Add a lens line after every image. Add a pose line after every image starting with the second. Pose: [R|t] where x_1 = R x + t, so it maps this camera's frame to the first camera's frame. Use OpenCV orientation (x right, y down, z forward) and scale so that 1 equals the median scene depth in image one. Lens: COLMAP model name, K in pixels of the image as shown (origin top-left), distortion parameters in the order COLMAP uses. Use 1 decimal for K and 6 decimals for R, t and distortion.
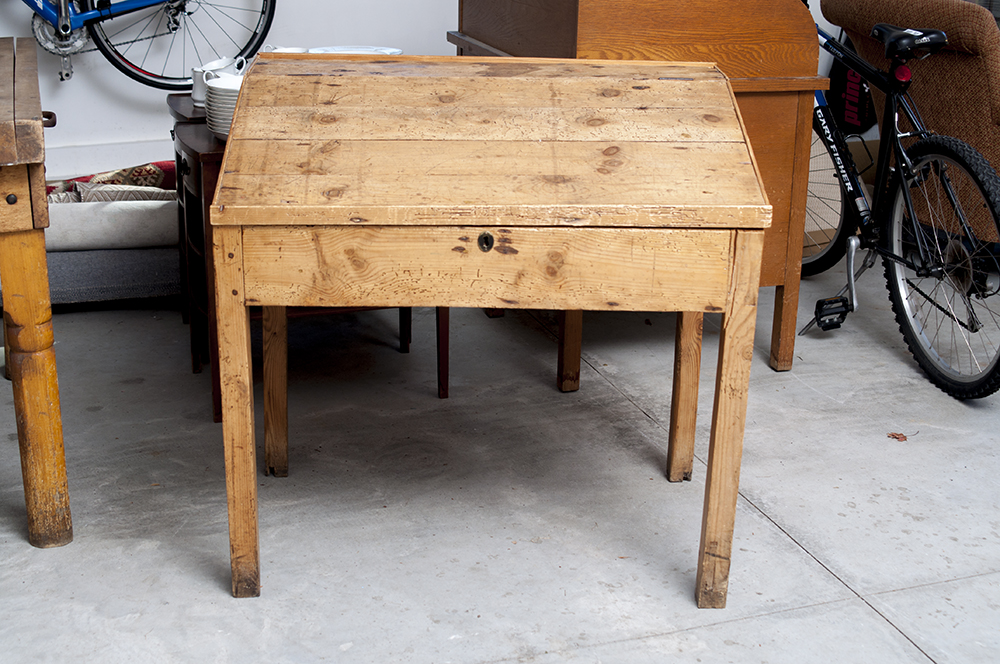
lens RADIAL K [[1476.5, 0, 500.1], [0, 1476.5, 331.7], [0, 0, 1]] dist [-0.156531, 0.000000]
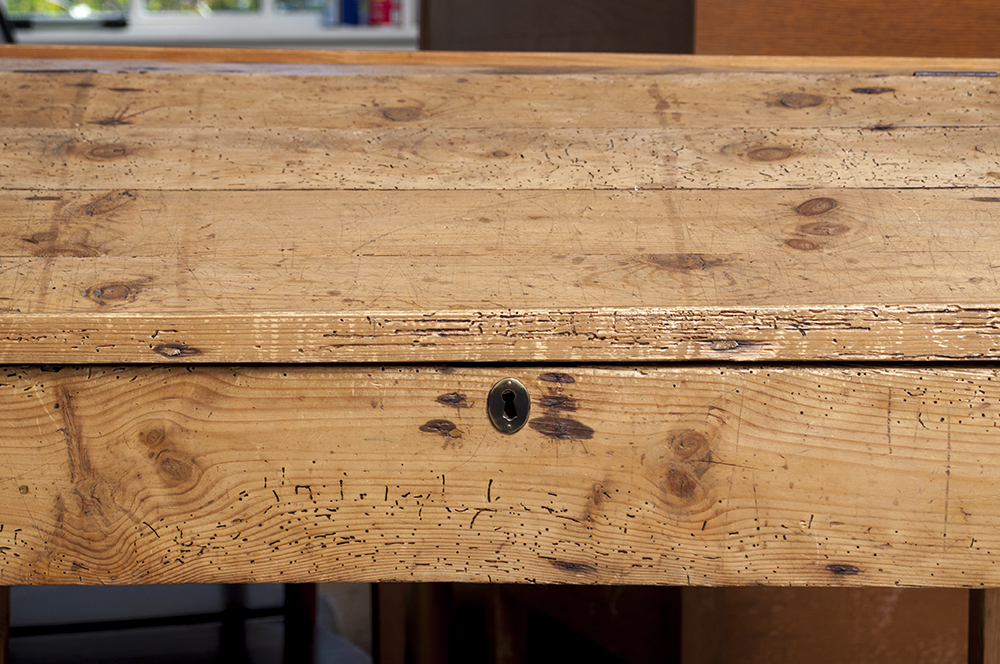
lens RADIAL K [[2794.9, 0, 493.8], [0, 2794.9, 330.0], [0, 0, 1]] dist [0.058680, 0.000000]
pose [[0.999922, -0.011600, 0.004712, -0.016578], [0.012351, 0.975653, -0.218972, 0.078503], [-0.002057, 0.219013, 0.975720, 0.281645]]
